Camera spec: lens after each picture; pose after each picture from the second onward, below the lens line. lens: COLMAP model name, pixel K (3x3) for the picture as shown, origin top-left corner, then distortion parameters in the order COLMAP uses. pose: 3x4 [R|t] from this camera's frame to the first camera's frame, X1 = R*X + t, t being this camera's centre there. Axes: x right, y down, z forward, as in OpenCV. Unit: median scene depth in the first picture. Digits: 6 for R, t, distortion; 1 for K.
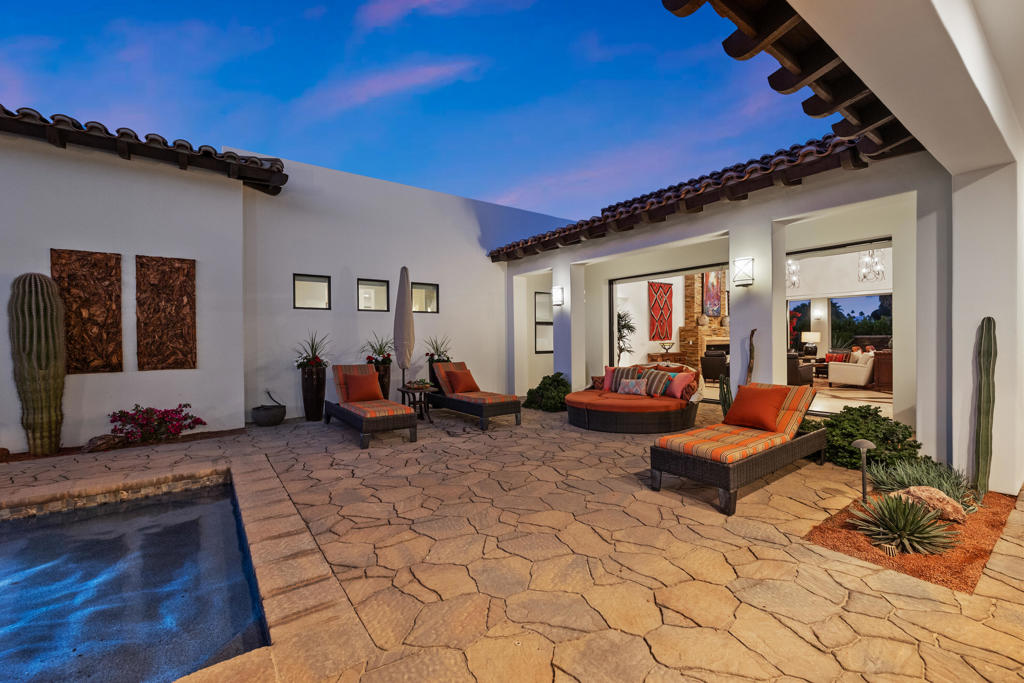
lens RADIAL K [[429.6, 0, 511.2], [0, 429.6, 343.1], [0, 0, 1]] dist [0.002876, -0.001287]
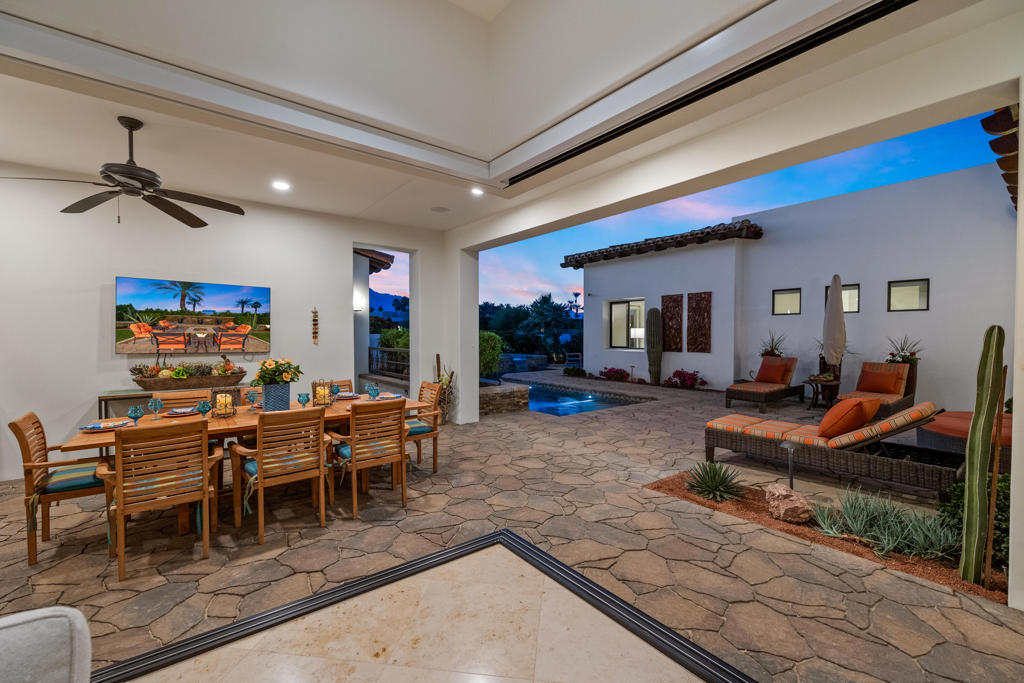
lens RADIAL K [[429.6, 0, 513.2], [0, 429.6, 344.1], [0, 0, 1]] dist [0.002876, -0.001287]
pose [[0.020814, 0.031635, -0.999283, 1.103018], [-0.014598, 0.999402, 0.031335, -0.022982], [0.999677, 0.013936, 0.021263, 0.163426]]
